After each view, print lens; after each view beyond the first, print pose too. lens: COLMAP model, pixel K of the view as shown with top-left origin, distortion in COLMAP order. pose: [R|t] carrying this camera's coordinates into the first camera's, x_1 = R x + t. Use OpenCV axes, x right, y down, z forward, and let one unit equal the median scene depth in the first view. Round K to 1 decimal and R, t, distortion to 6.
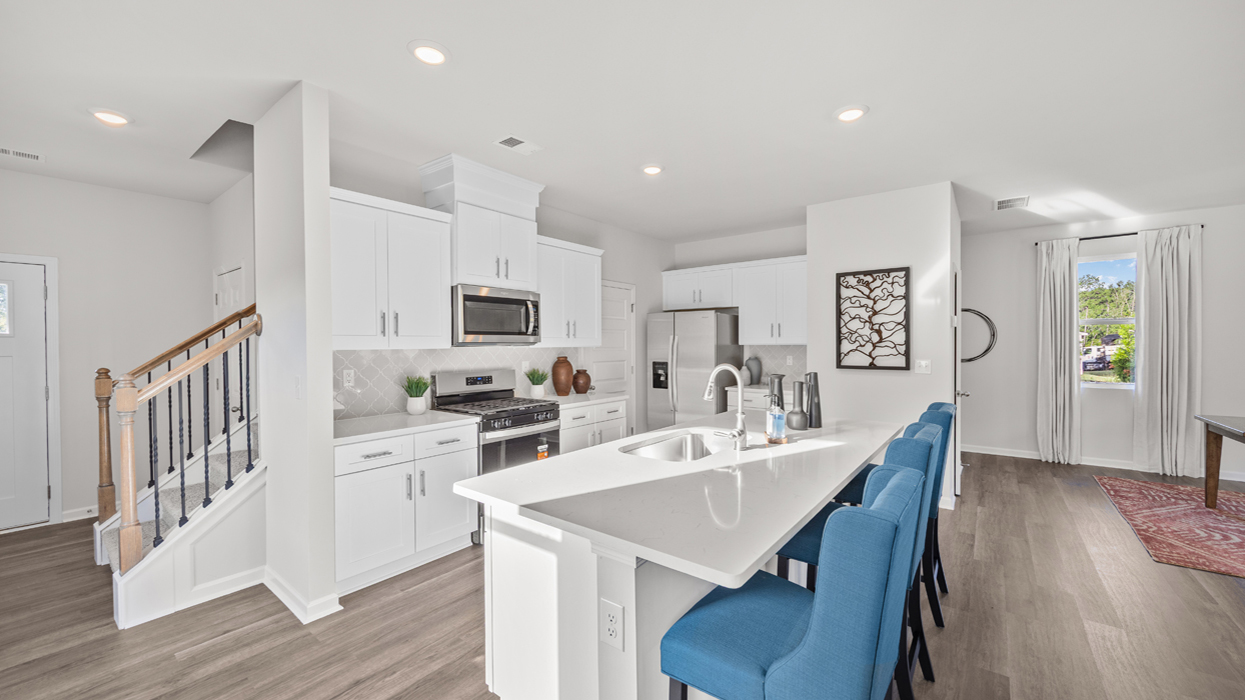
lens RADIAL K [[479.6, 0, 622.5], [0, 479.6, 350.0], [0, 0, 1]] dist [0.001405, 0.000068]
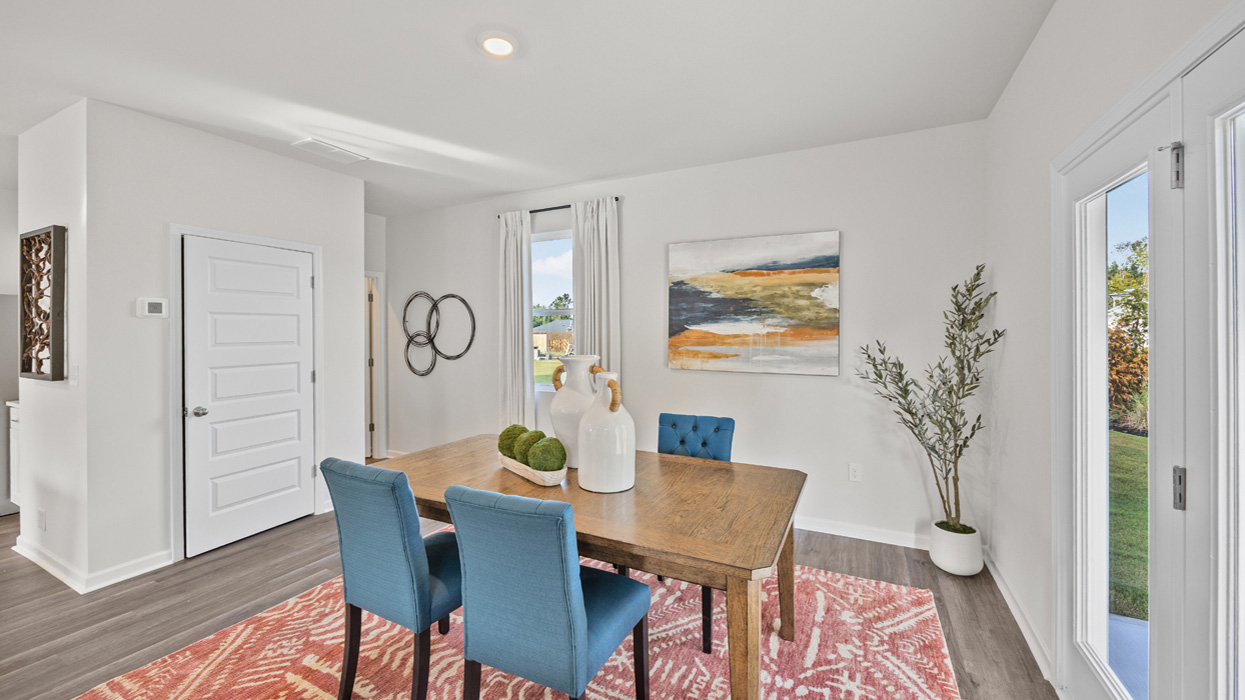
lens RADIAL K [[479.6, 0, 622.5], [0, 479.6, 350.0], [0, 0, 1]] dist [0.001405, 0.000068]
pose [[0.977967, -0.003214, 0.208736, 1.148150], [-0.001365, 0.999762, 0.021791, -0.014271], [-0.208756, -0.021596, 0.977729, 0.193461]]
